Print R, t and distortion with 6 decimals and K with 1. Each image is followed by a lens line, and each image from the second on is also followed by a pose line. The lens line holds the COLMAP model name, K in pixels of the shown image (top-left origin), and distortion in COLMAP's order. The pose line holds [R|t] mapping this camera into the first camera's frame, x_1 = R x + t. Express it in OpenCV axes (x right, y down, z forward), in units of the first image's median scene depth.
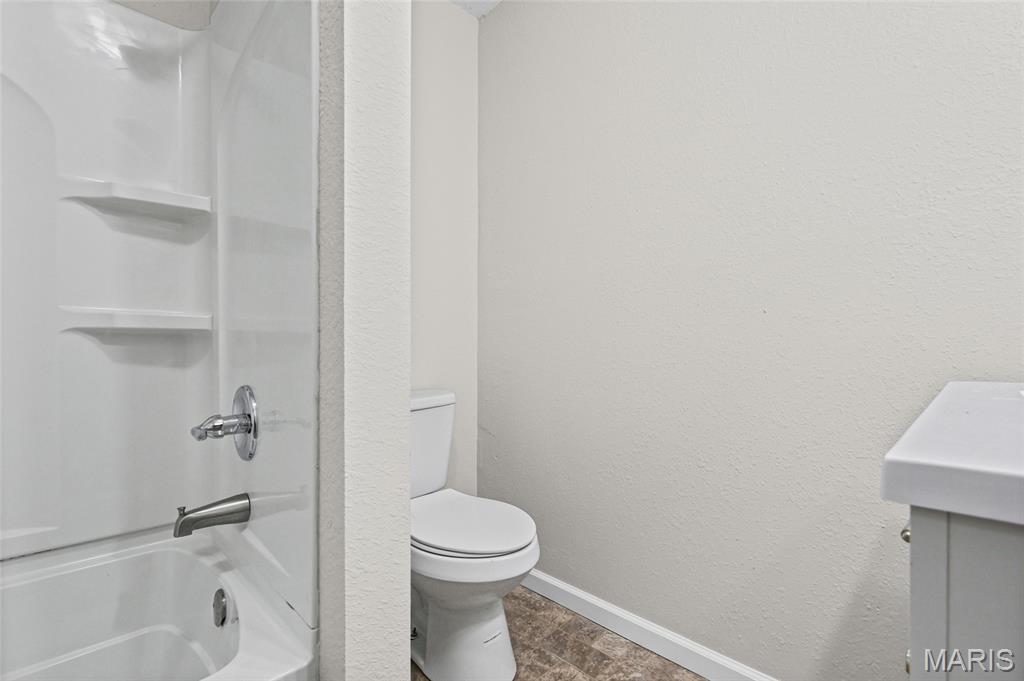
lens RADIAL K [[456.6, 0, 513.8], [0, 456.6, 359.9], [0, 0, 1]] dist [0.003291, 0.000560]
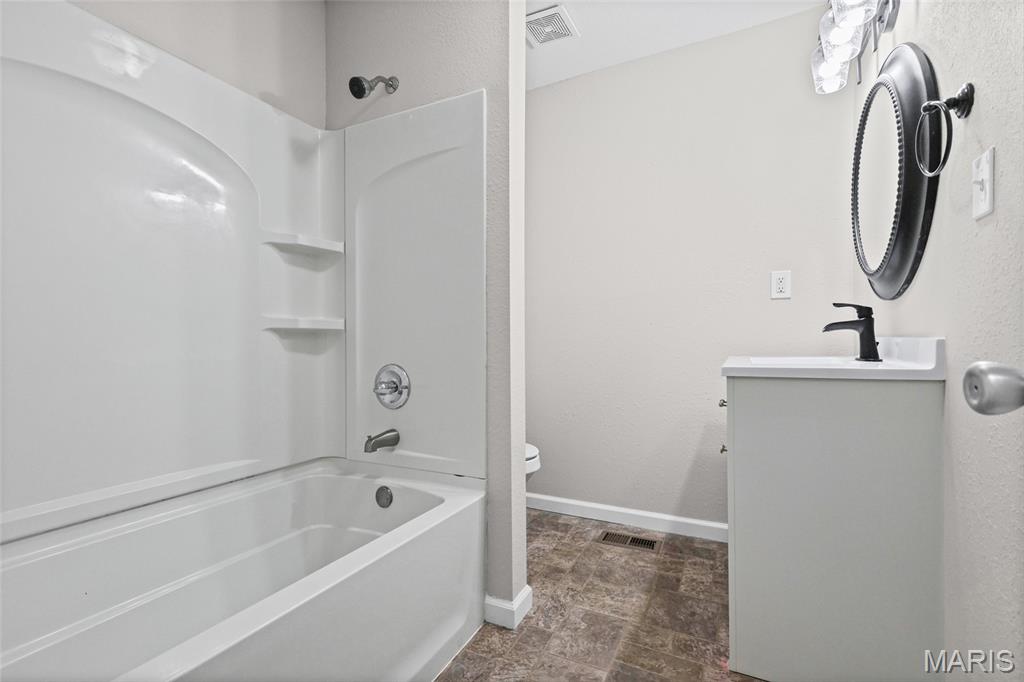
lens RADIAL K [[456.6, 0, 512.7], [0, 456.6, 343.2], [0, 0, 1]] dist [0.003291, 0.000560]
pose [[0.947469, 0.002223, 0.319840, -0.639522], [0.003112, 0.999864, -0.016167, 0.006921], [-0.319833, 0.016313, 0.947333, -0.649681]]
